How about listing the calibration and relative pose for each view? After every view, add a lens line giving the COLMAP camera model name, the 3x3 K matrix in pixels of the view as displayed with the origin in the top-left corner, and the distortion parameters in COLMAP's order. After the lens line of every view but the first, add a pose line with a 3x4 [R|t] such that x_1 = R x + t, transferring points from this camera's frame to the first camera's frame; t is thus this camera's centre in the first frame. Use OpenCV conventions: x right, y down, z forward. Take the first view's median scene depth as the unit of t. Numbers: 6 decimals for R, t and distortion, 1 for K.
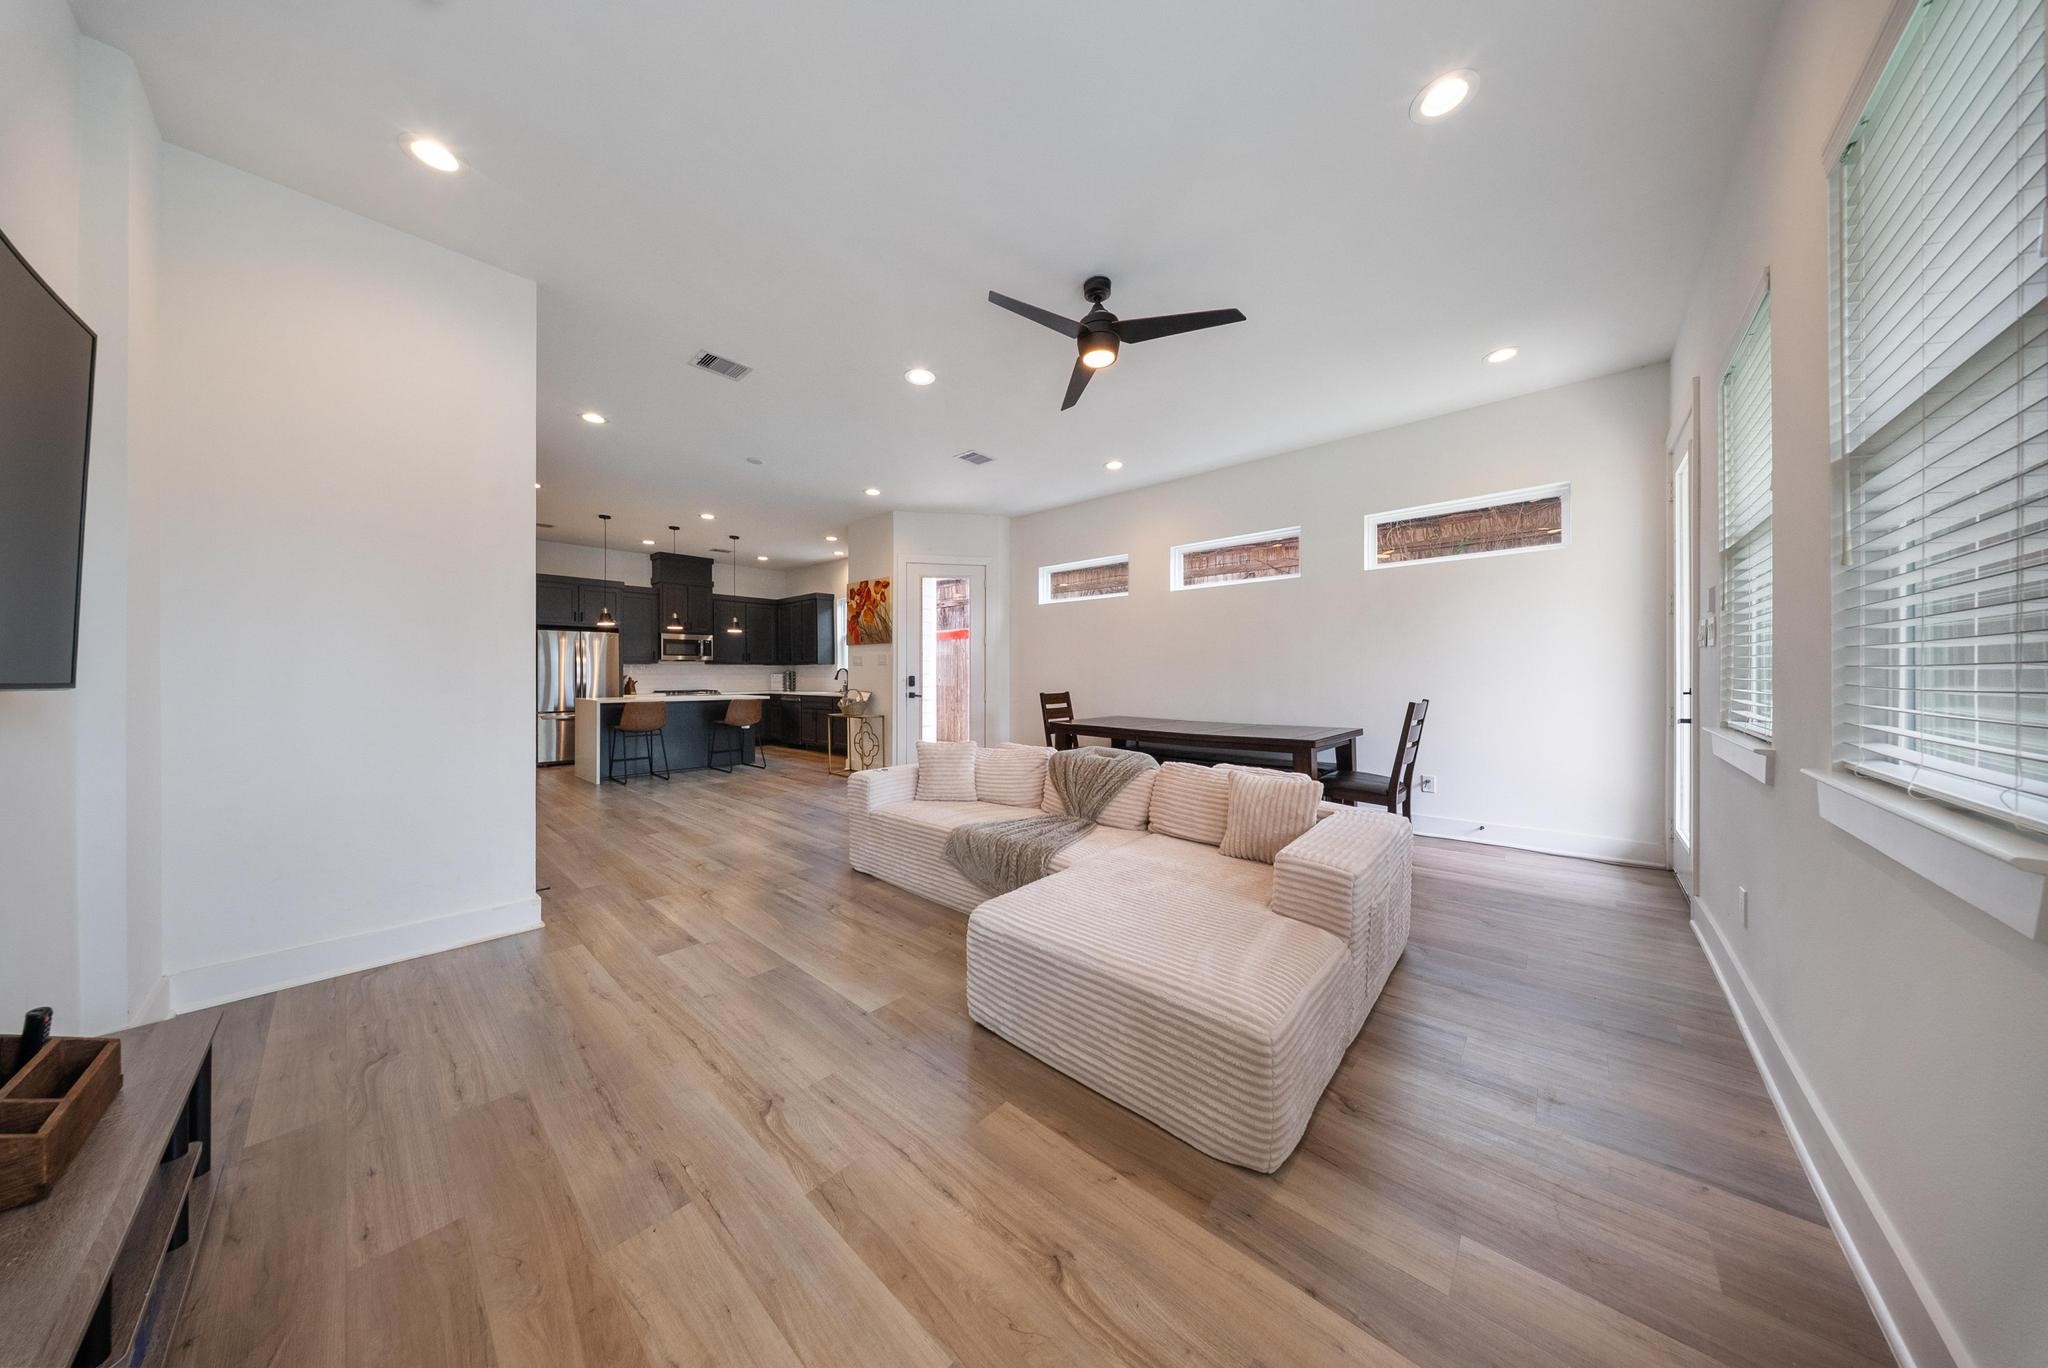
lens RADIAL K [[606.9, 0, 1021.1], [0, 606.9, 673.7], [0, 0, 1]] dist [0.000860, -0.000433]
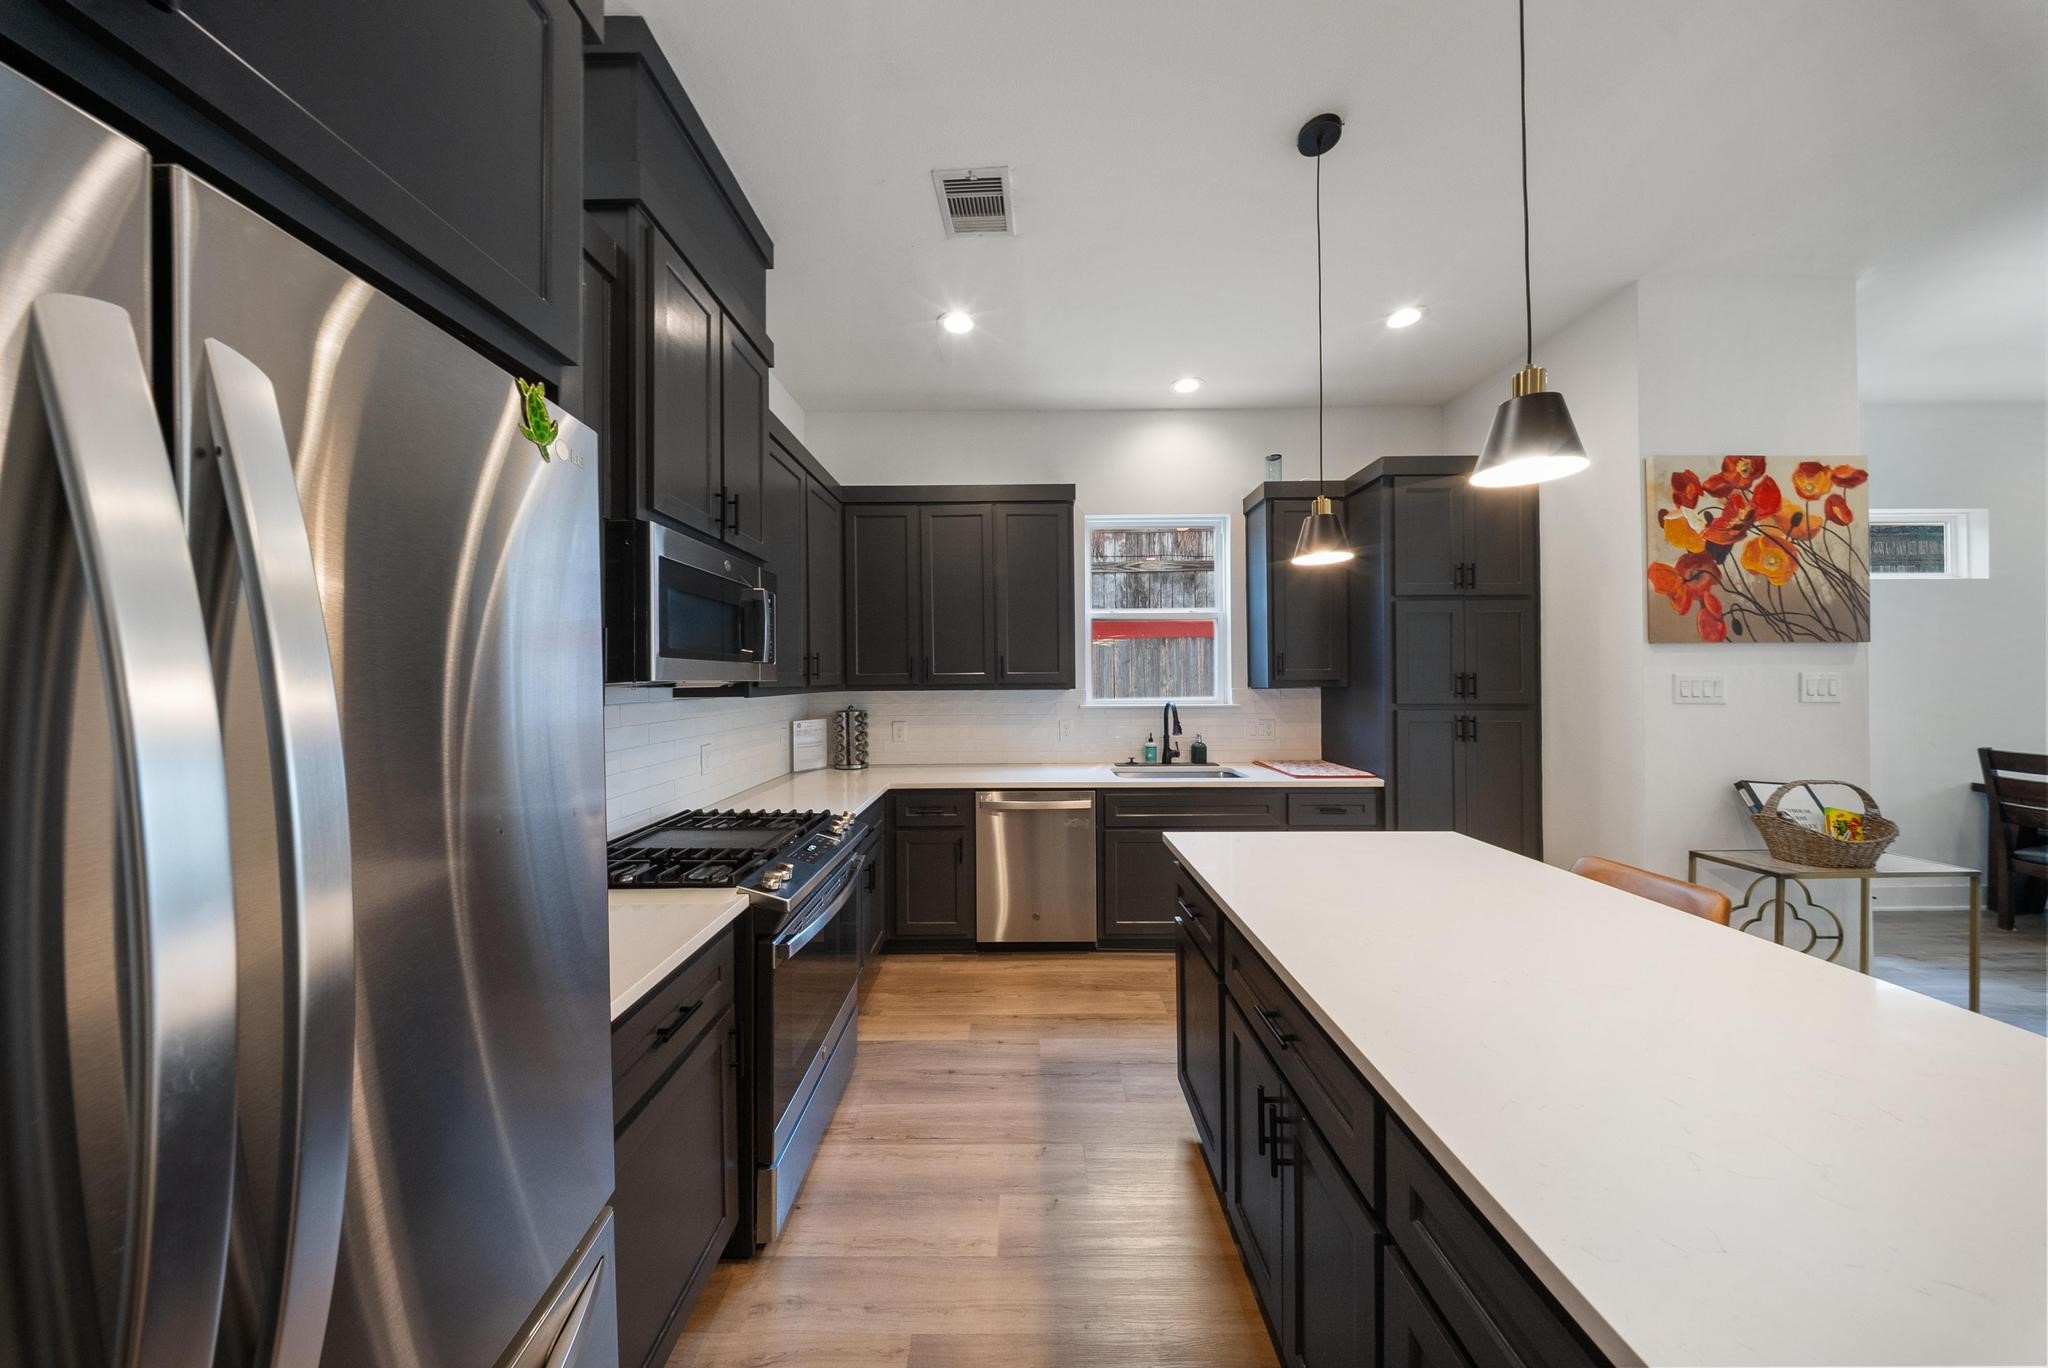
lens RADIAL K [[606.9, 0, 1010.4], [0, 606.9, 679.8], [0, 0, 1]] dist [0.000860, -0.000433]
pose [[0.746205, -0.003664, 0.665706, -0.777330], [0.005480, 0.999985, -0.000638, -0.028725], [-0.665694, 0.004124, 0.746214, 1.001996]]
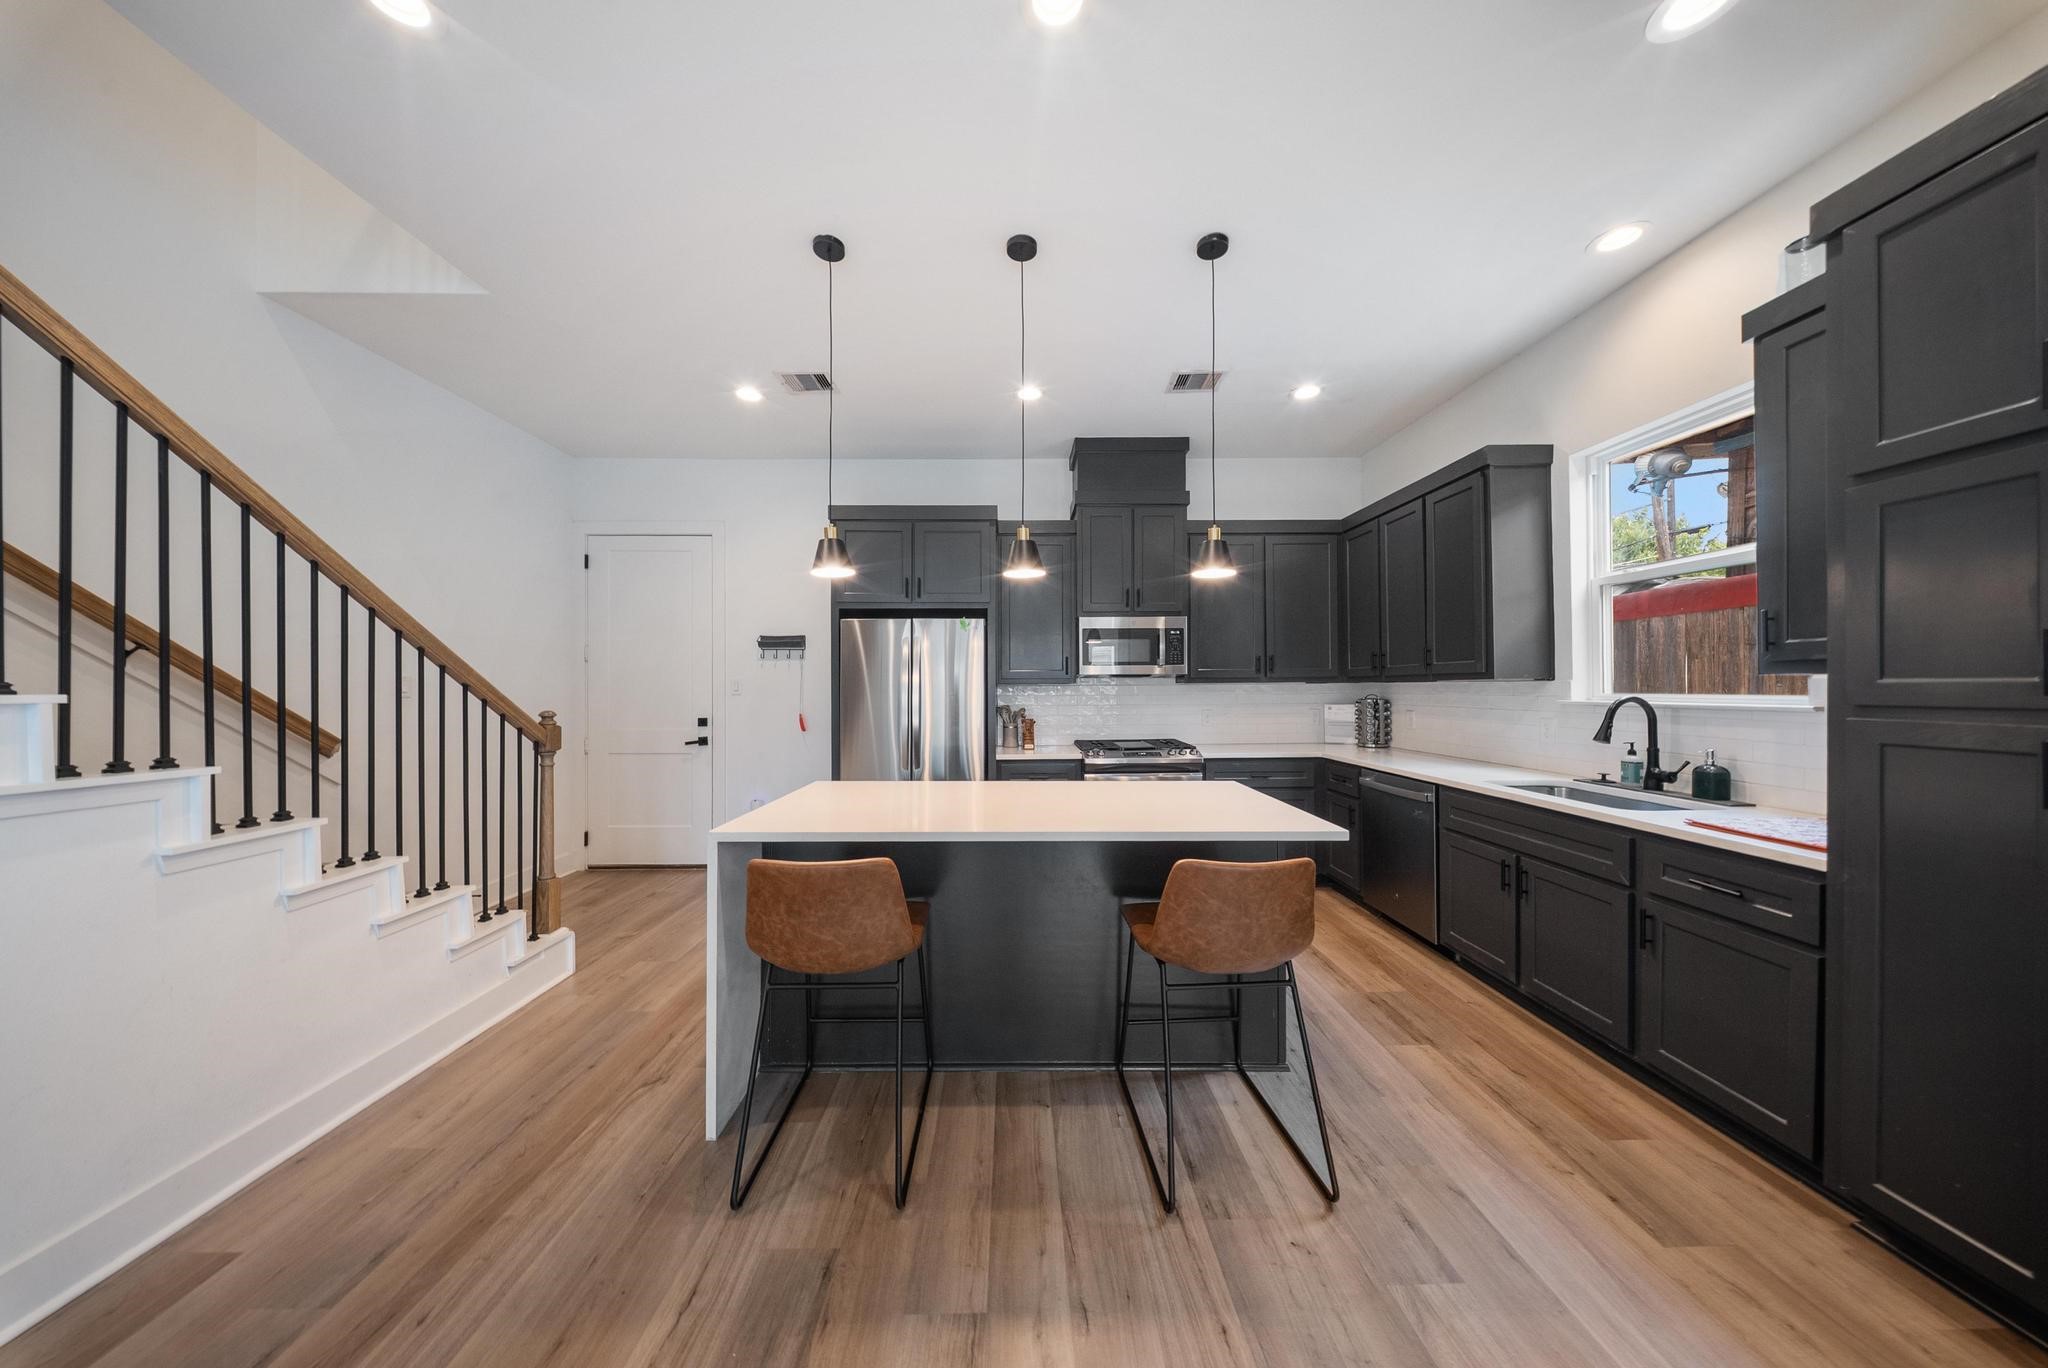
lens RADIAL K [[606.9, 0, 1014.0], [0, 606.9, 685.2], [0, 0, 1]] dist [0.000860, -0.000433]
pose [[0.672205, -0.001689, -0.740363, -0.356310], [0.003452, 0.999994, 0.000853, -0.019145], [0.740357, -0.003129, 0.672207, 0.809875]]
